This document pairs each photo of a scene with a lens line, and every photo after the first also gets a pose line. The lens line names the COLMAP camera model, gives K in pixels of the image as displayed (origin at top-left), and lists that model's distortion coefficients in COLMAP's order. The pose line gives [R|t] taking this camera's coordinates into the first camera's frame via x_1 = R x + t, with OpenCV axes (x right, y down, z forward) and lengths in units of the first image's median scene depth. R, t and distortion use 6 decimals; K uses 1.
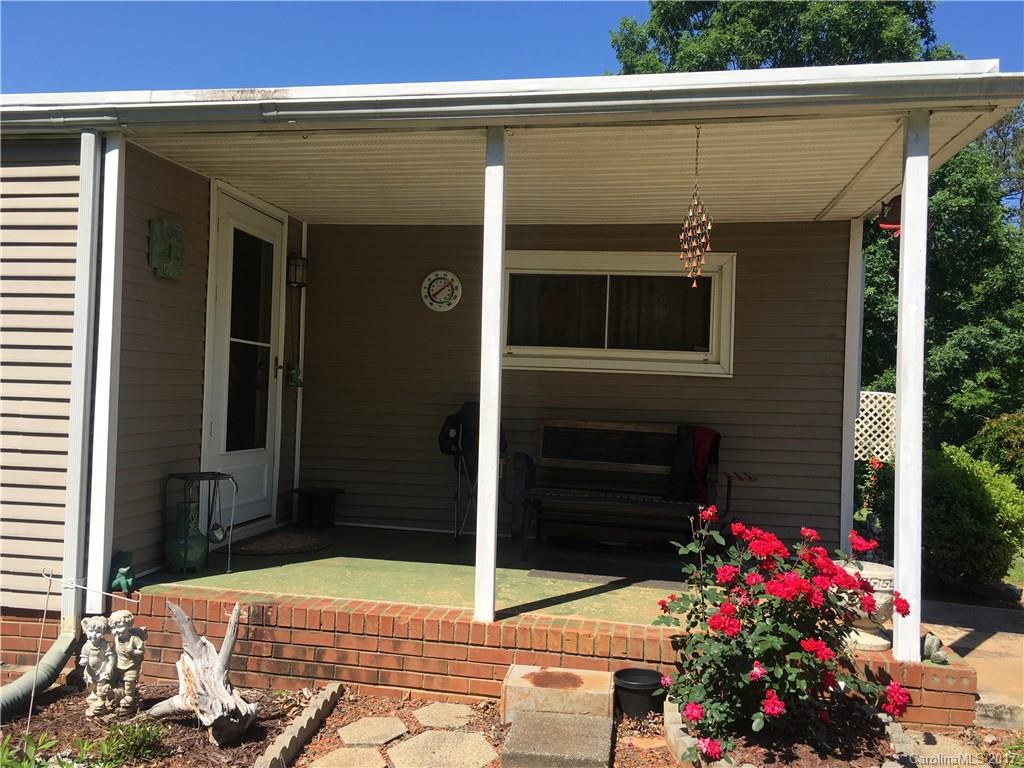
lens RADIAL K [[880.4, 0, 511.6], [0, 880.4, 380.9], [0, 0, 1]] dist [0.056434, -0.007654]
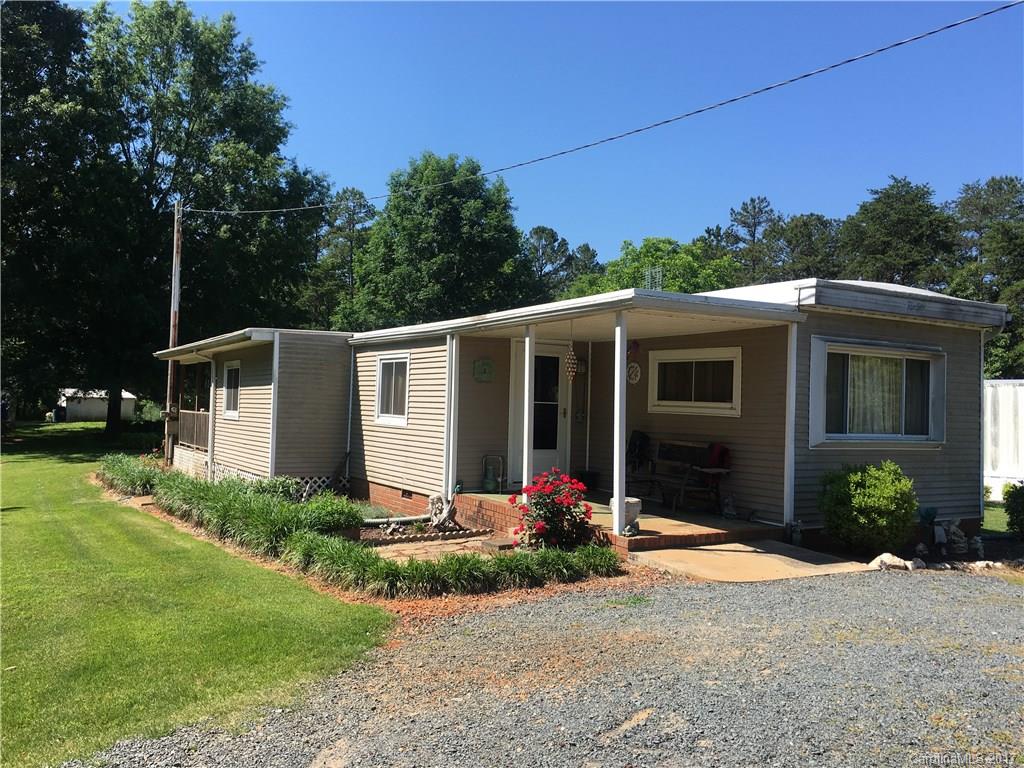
lens RADIAL K [[880.4, 0, 512.1], [0, 880.4, 384.2], [0, 0, 1]] dist [0.056434, -0.007654]
pose [[0.639975, -0.030583, -0.767787, 1.336736], [0.002793, 0.999294, -0.037476, -0.005242], [0.768391, 0.021839, 0.639608, -0.488138]]
